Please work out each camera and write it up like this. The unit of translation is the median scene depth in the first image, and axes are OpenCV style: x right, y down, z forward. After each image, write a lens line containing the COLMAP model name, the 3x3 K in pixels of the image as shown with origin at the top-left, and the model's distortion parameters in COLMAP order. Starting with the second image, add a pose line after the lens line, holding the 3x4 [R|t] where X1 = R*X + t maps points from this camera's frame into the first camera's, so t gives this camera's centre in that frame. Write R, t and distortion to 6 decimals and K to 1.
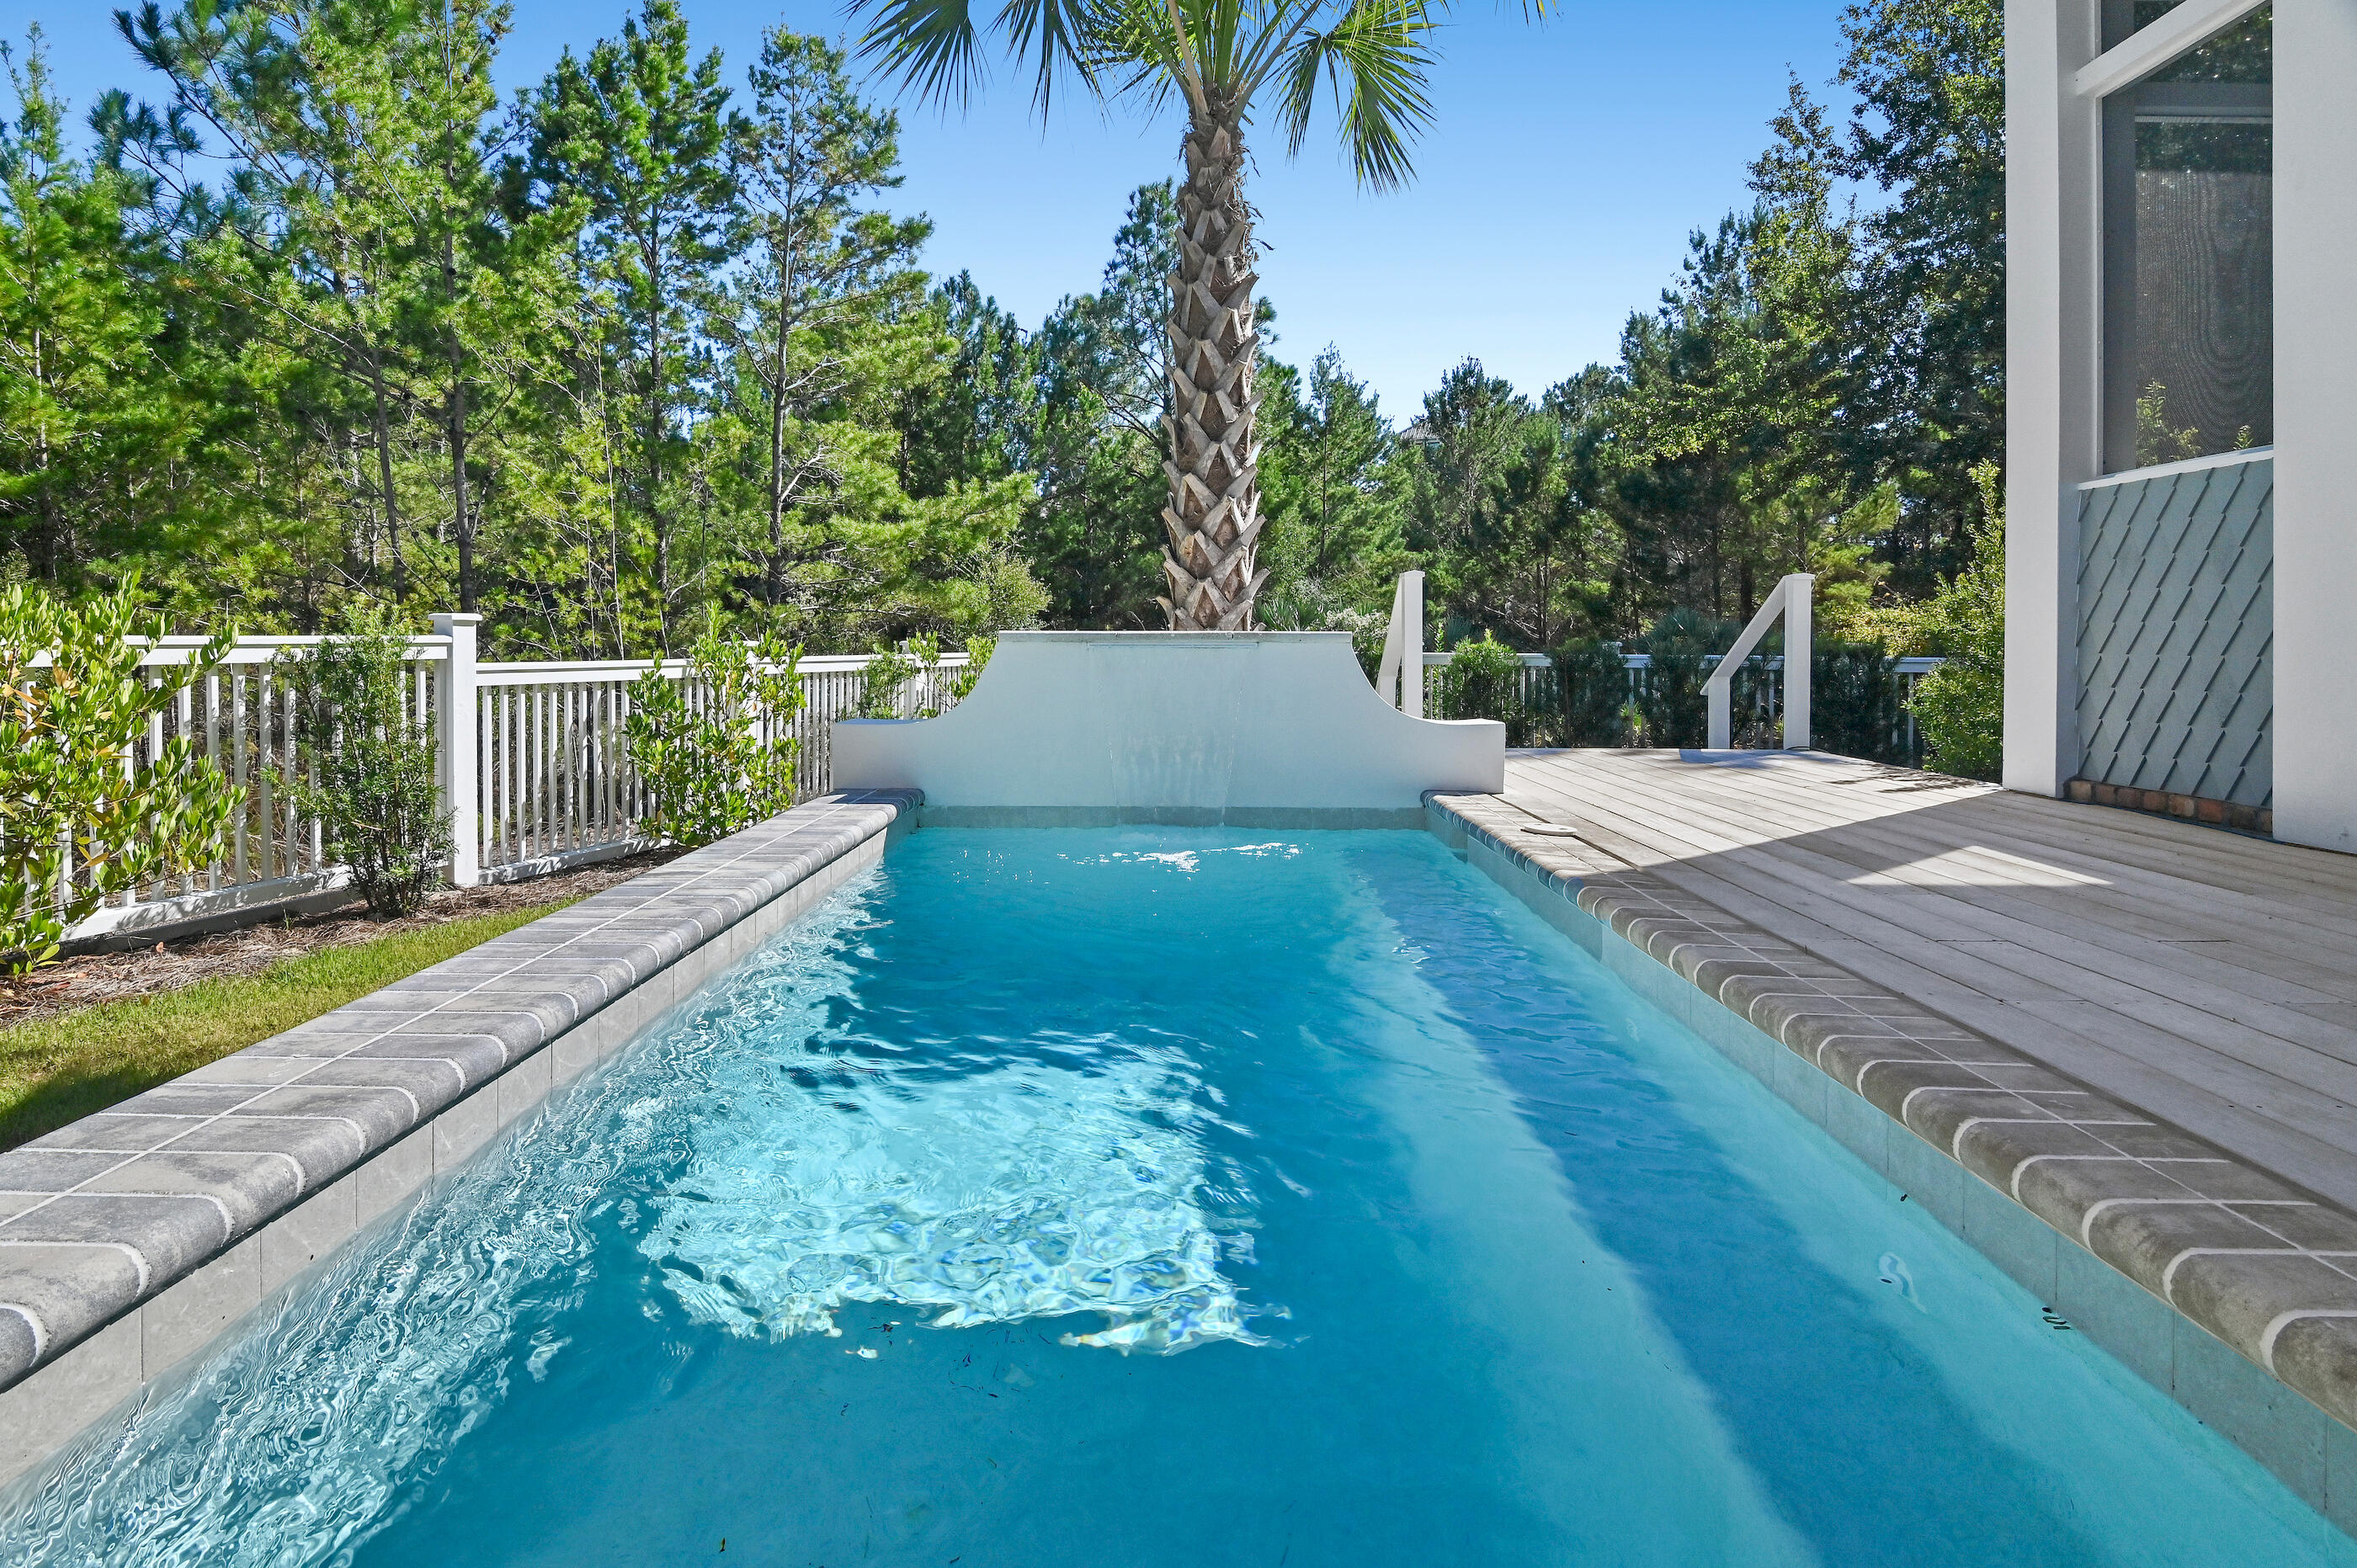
lens RADIAL K [[1196.7, 0, 1176.1], [0, 1196.7, 650.1], [0, 0, 1]] dist [-0.017769, 0.000522]
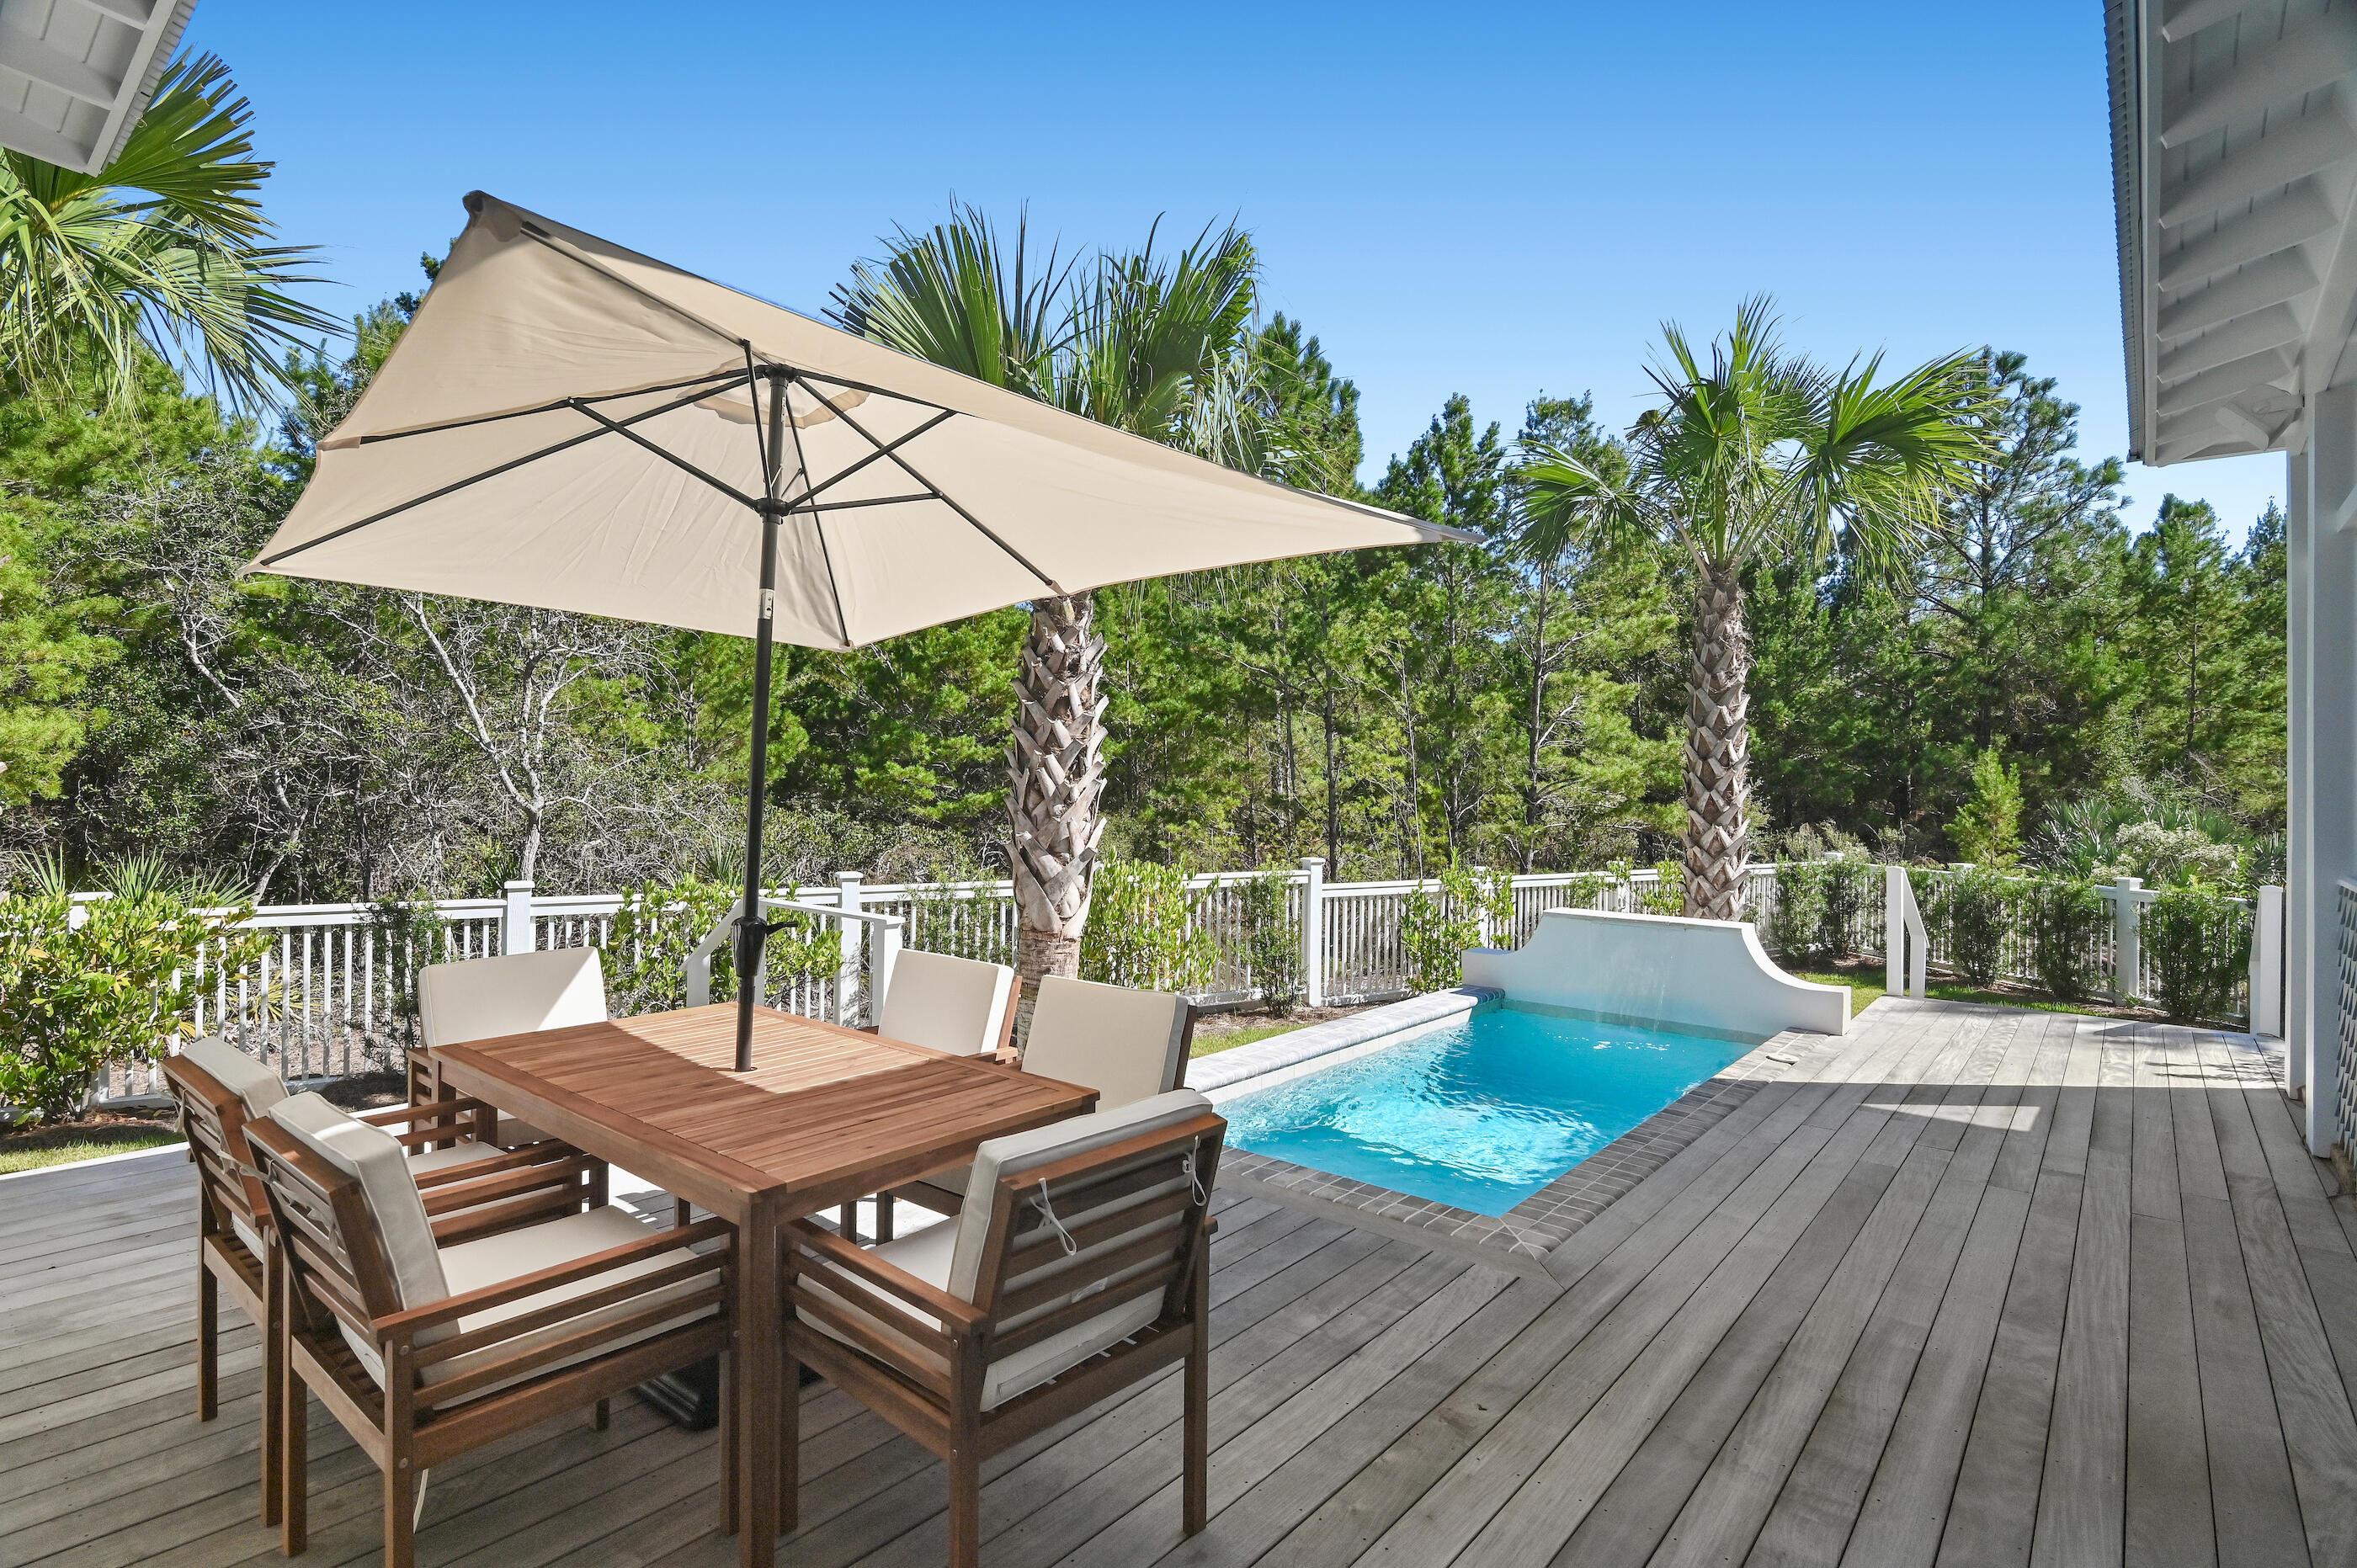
lens RADIAL K [[1169.3, 0, 1178.5], [0, 1169.3, 784.0], [0, 0, 1]] dist [-0.018512, 0.001594]
pose [[0.765831, 0.011373, -0.642942, 0.430418], [-0.016177, 0.999868, -0.001582, -0.148223], [0.642839, 0.011612, 0.765914, -0.566656]]
